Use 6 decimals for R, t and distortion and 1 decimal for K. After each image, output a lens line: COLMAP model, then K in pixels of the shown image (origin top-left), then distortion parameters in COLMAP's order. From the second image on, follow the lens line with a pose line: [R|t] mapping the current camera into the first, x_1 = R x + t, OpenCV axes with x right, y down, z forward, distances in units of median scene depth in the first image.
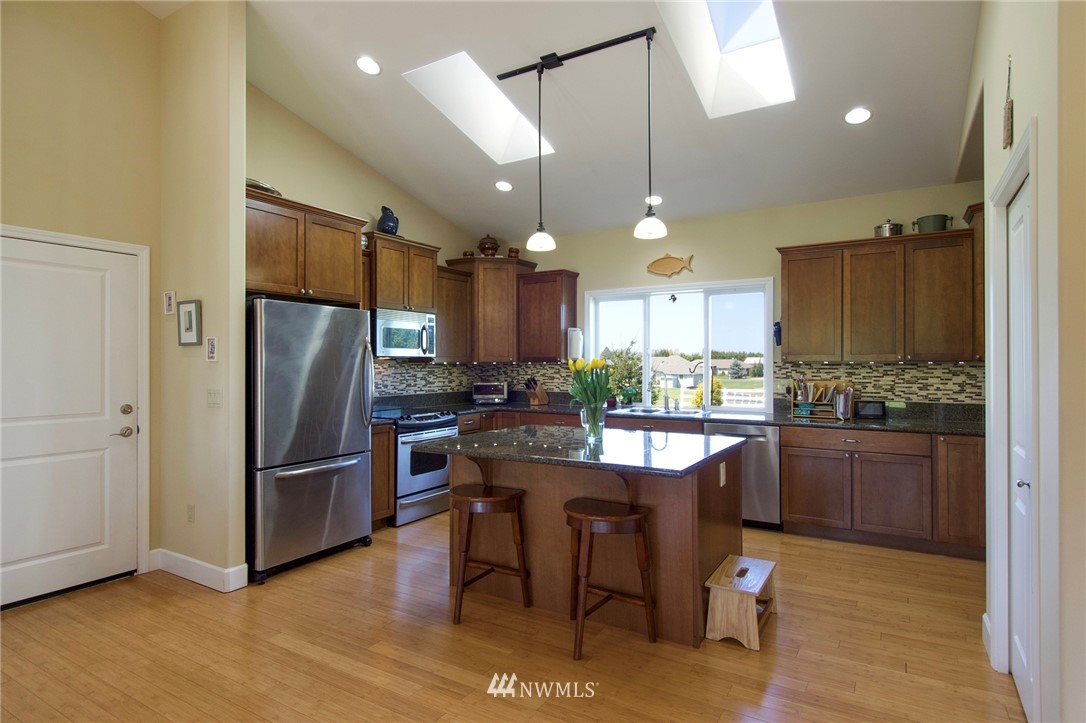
lens RADIAL K [[578.5, 0, 545.9], [0, 578.5, 361.0], [0, 0, 1]] dist [0.001408, -0.000560]
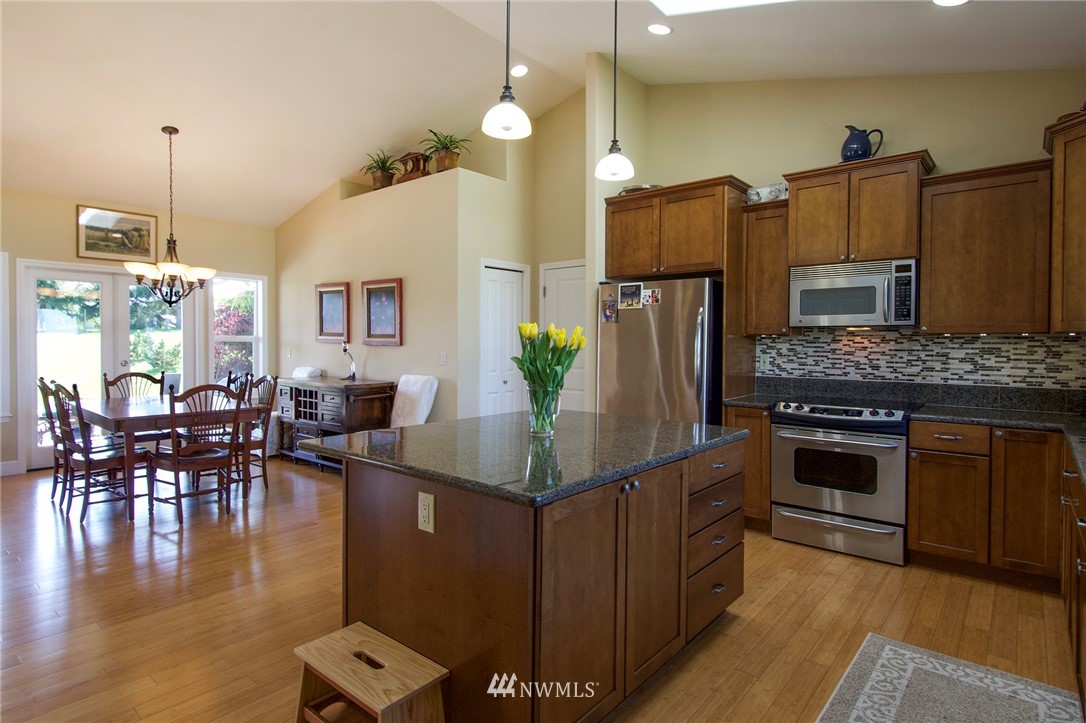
lens RADIAL K [[571.7, 0, 549.0], [0, 571.7, 354.6], [0, 0, 1]] dist [0.030267, -0.019940]
pose [[-0.152878, 0.022624, -0.987986, 0.535170], [0.001132, 0.999741, 0.022718, 0.011381], [0.988244, 0.002355, -0.152864, 0.757016]]
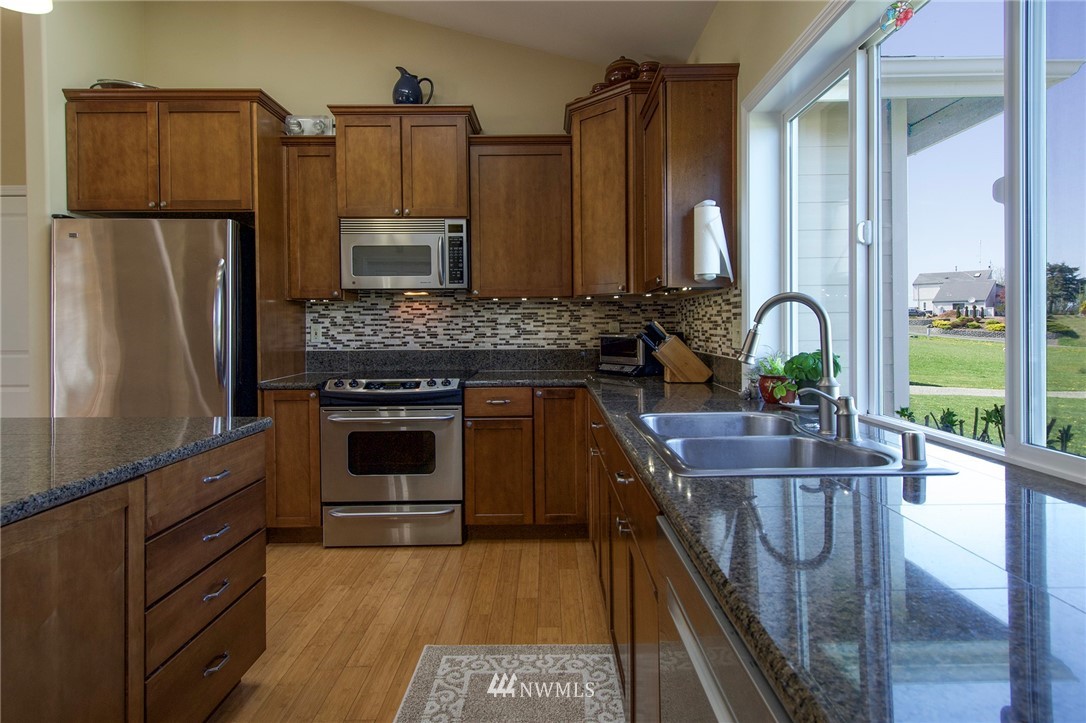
lens RADIAL K [[583.2, 0, 557.0], [0, 583.2, 332.8], [0, 0, 1]] dist [0.000655, -0.001424]
pose [[0.525905, 0.009058, -0.850495, 0.408569], [0.009576, 0.999817, 0.016570, 0.033017], [0.850489, -0.016859, 0.525722, 0.819141]]
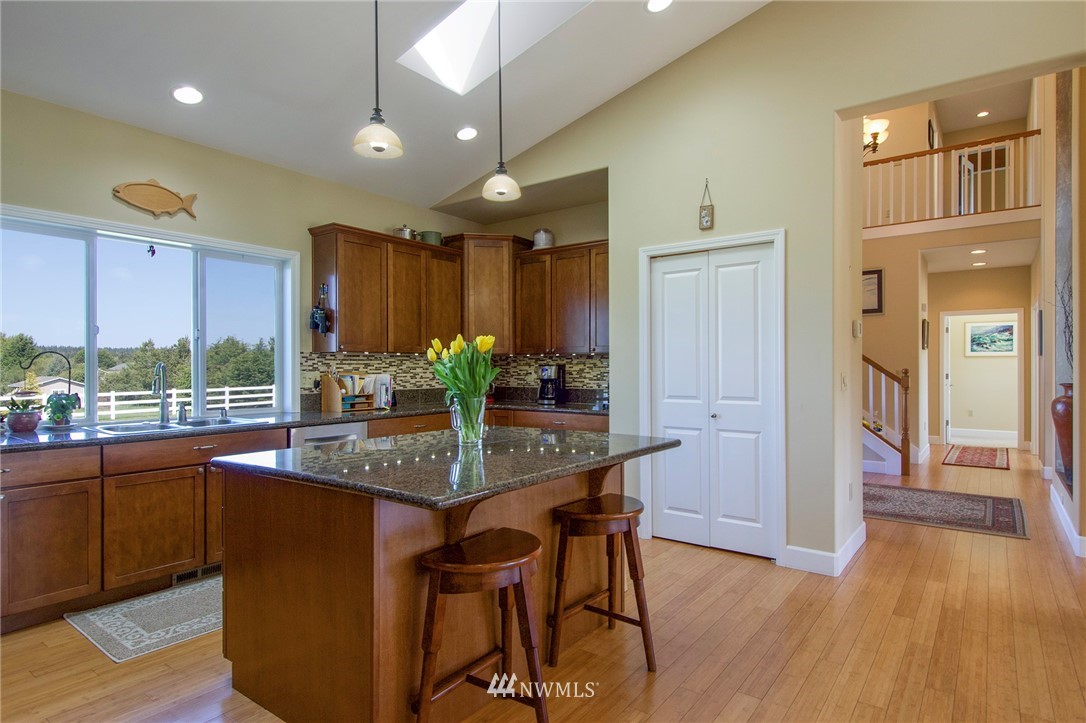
lens RADIAL K [[578.5, 0, 545.9], [0, 578.5, 361.0], [0, 0, 1]] dist [0.001408, -0.000560]
pose [[0.097692, 0.006062, 0.995198, -0.431039], [-0.007158, 0.999960, -0.005389, 0.017605], [-0.995191, -0.006597, 0.097732, 0.563239]]
